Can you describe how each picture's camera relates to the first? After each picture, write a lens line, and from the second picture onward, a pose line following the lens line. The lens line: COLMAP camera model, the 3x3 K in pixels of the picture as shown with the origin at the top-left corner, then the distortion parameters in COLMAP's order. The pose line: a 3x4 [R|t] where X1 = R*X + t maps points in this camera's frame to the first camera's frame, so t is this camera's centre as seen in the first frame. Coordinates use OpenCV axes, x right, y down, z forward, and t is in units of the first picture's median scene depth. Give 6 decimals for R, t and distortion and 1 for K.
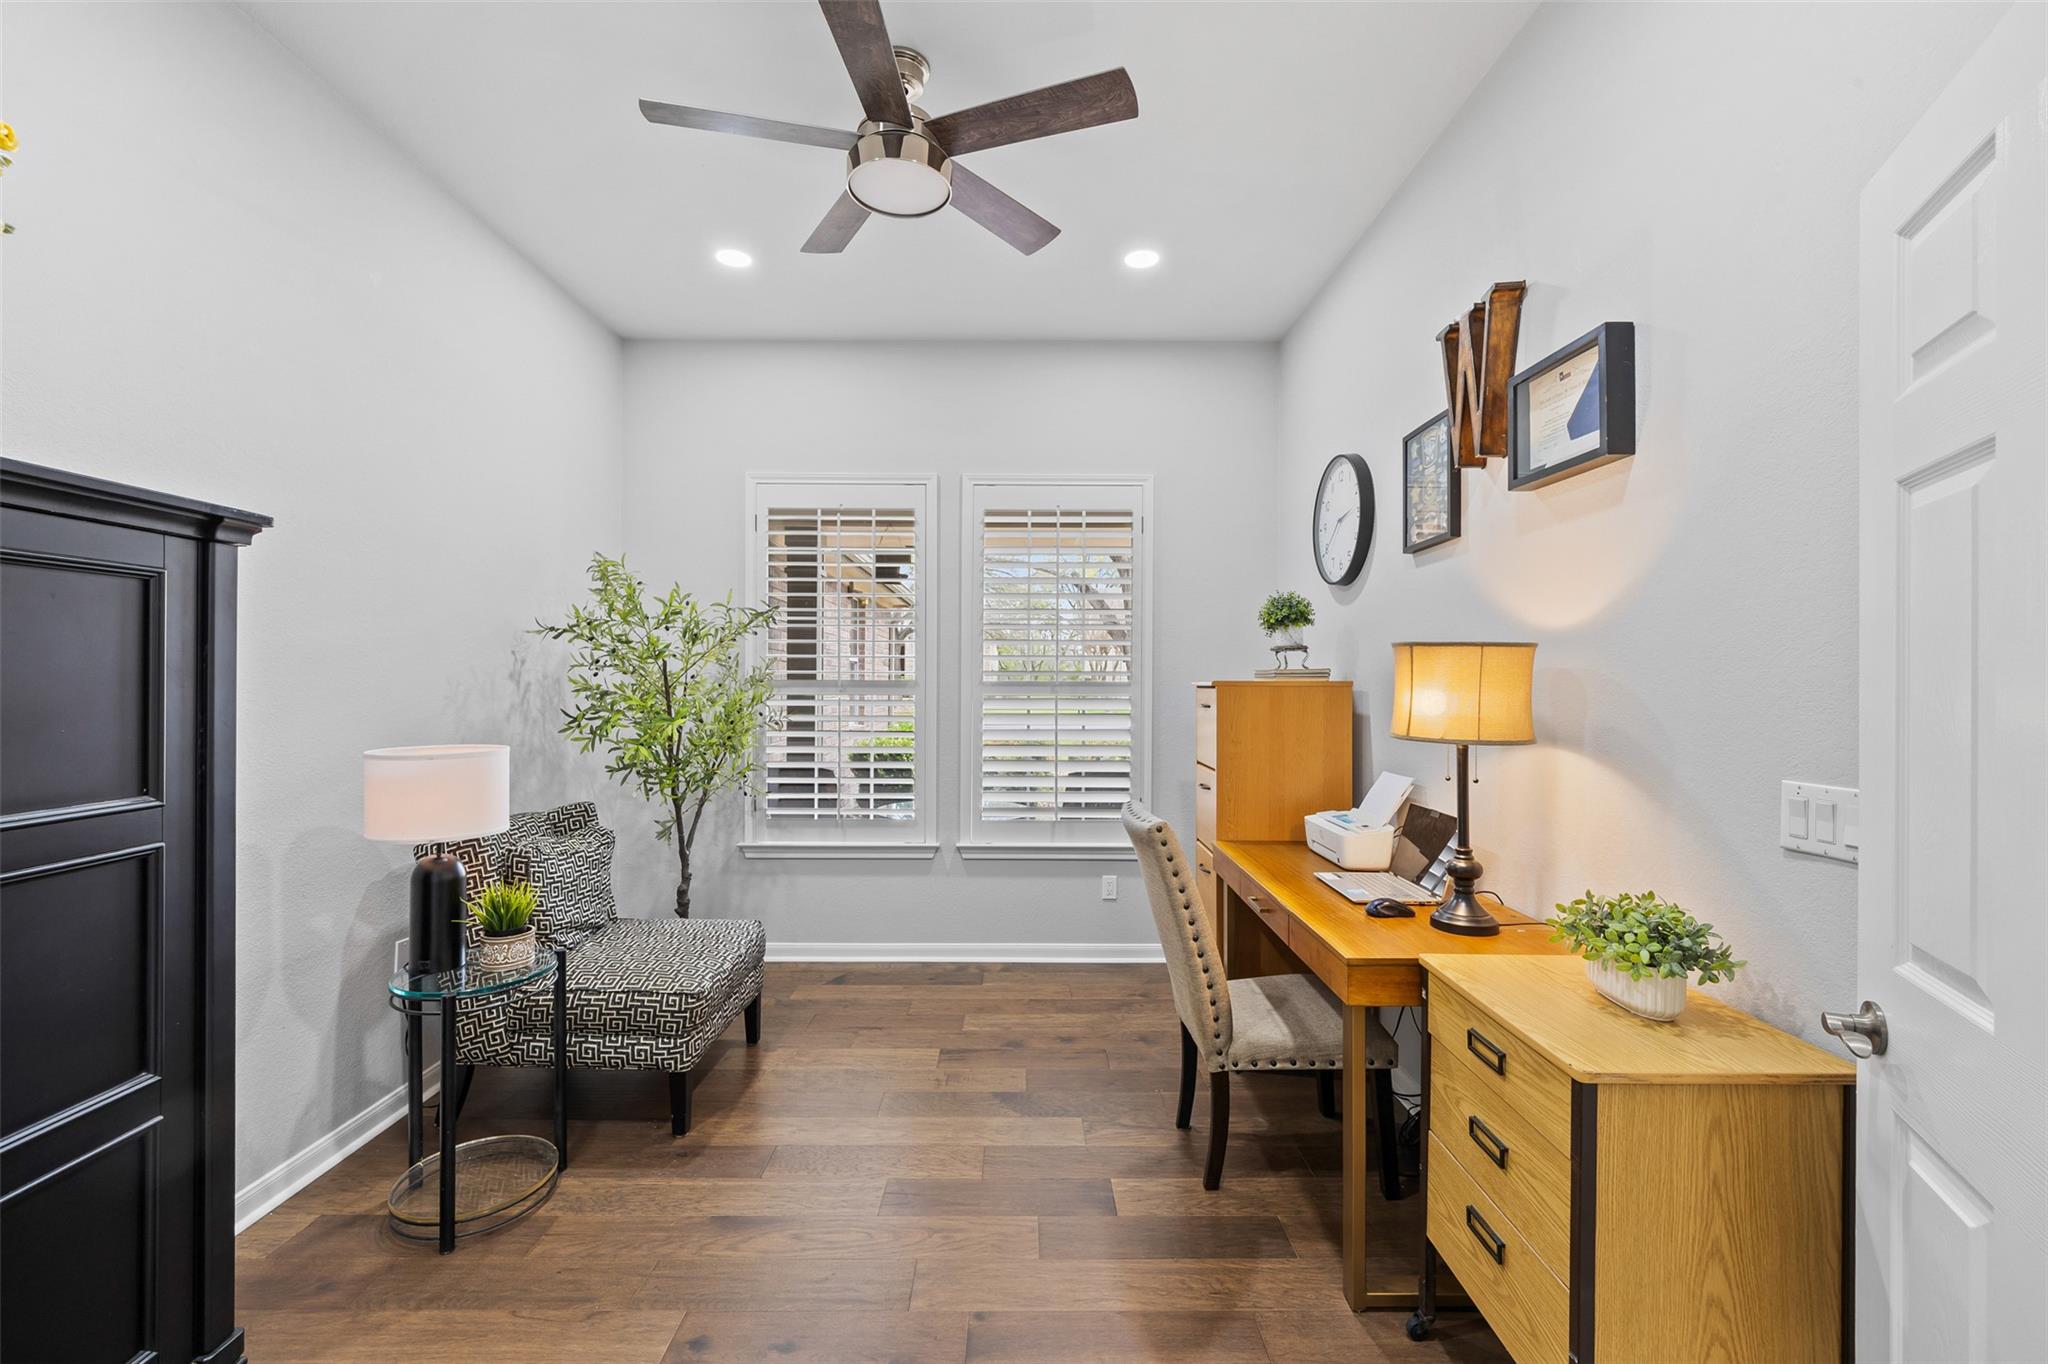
lens RADIAL K [[840.5, 0, 1024.7], [0, 840.5, 675.7], [0, 0, 1]] dist [-0.005488, -0.000206]
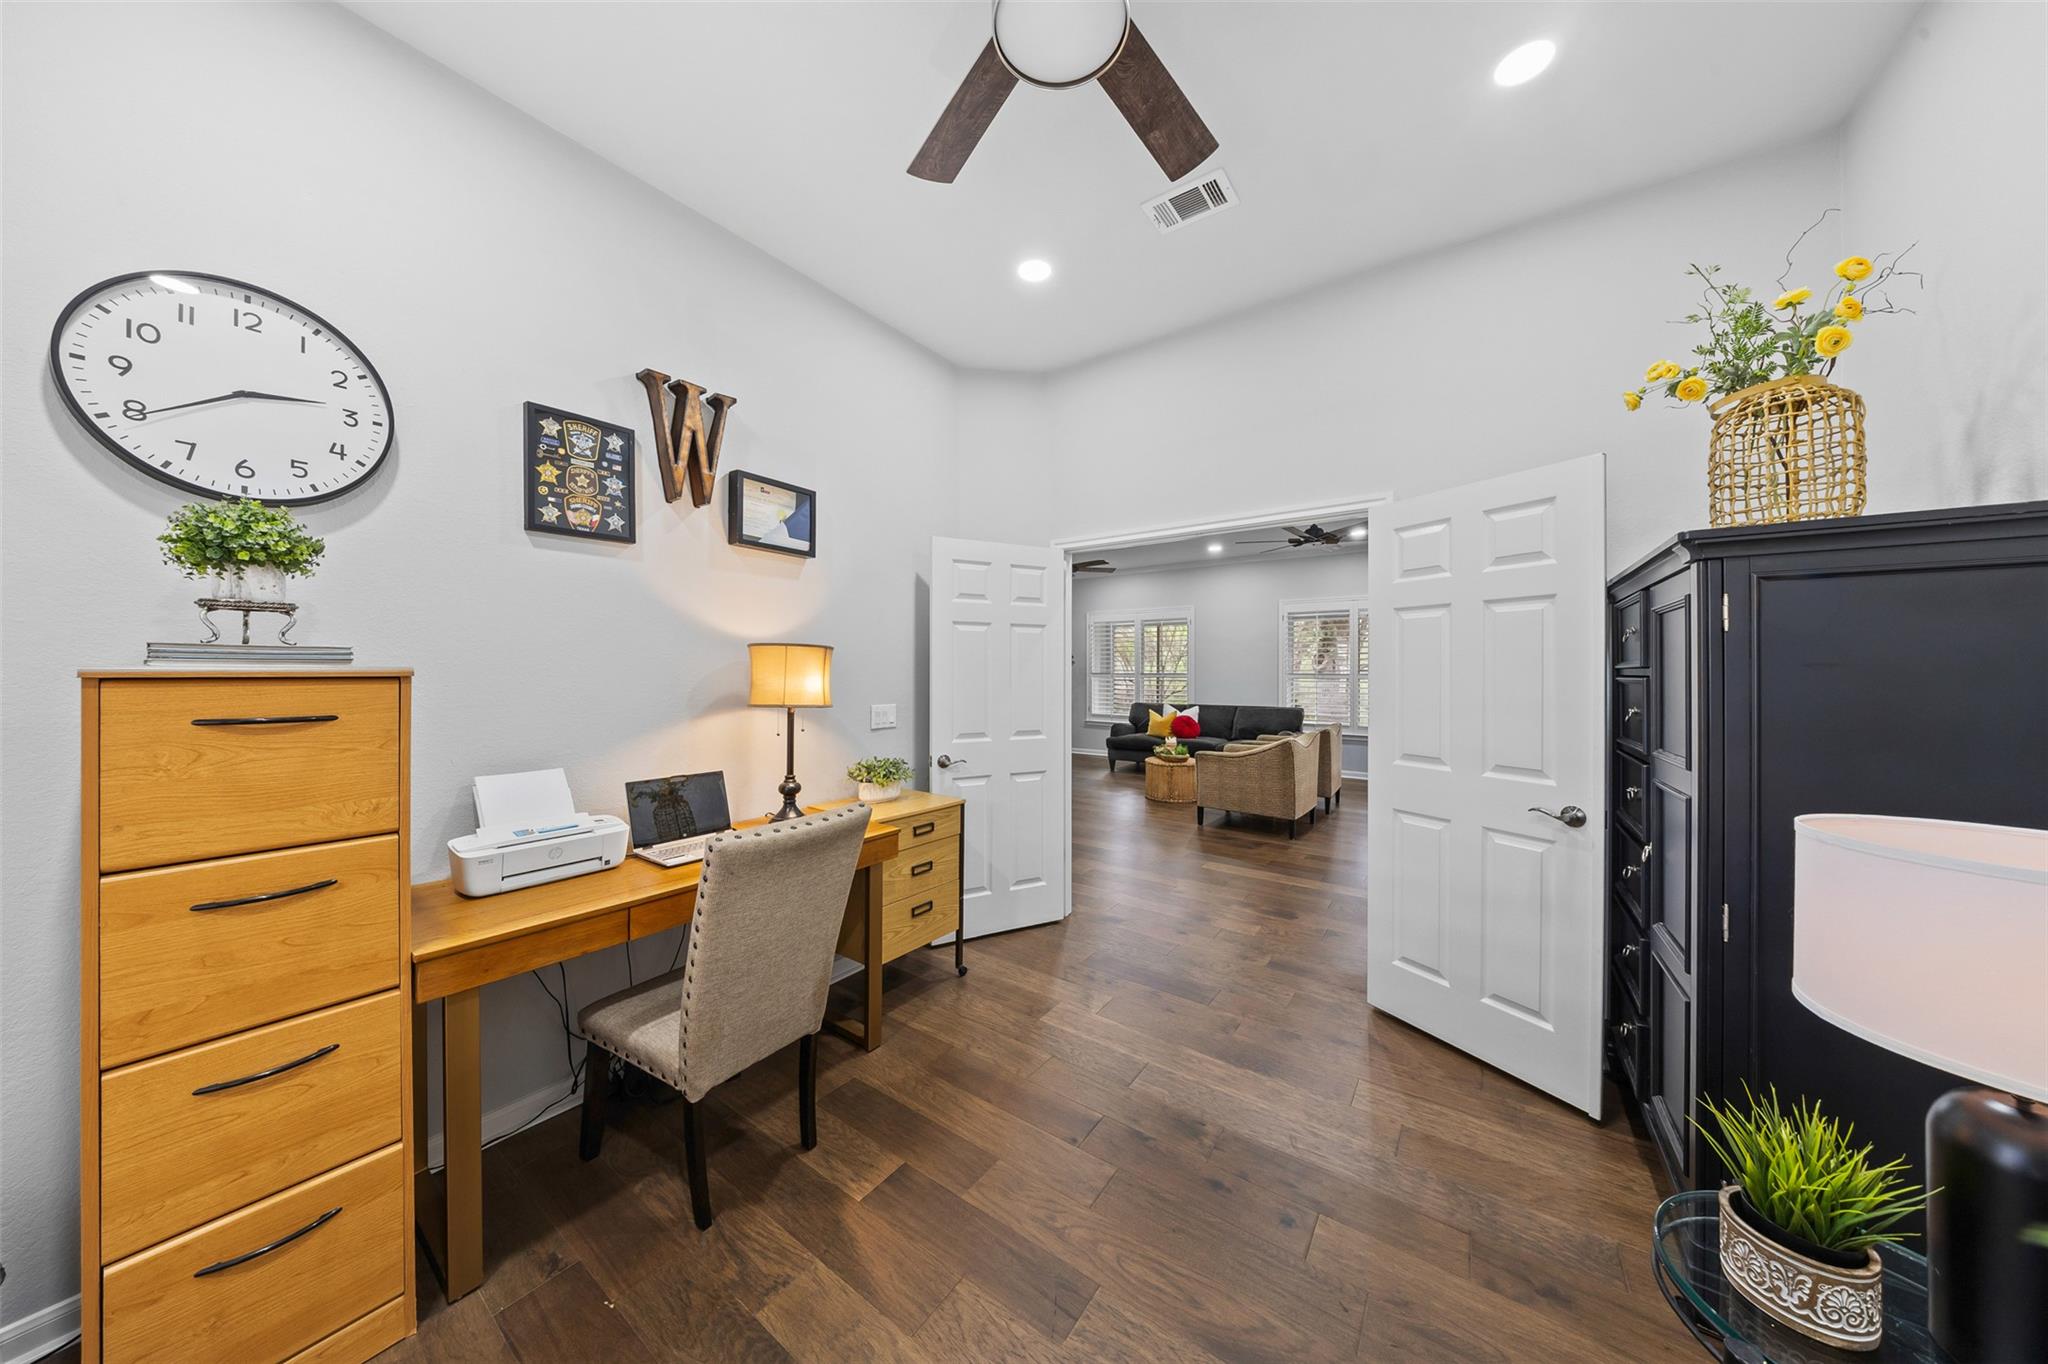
lens RADIAL K [[620.0, 0, 1040.8], [0, 620.0, 679.7], [0, 0, 1]] dist [-0.012922, 0.000329]
pose [[-0.811197, -0.004205, 0.584757, -0.517841], [-0.002175, 0.999989, 0.004174, 0.018877], [-0.584769, 0.002114, -0.811197, 1.624449]]
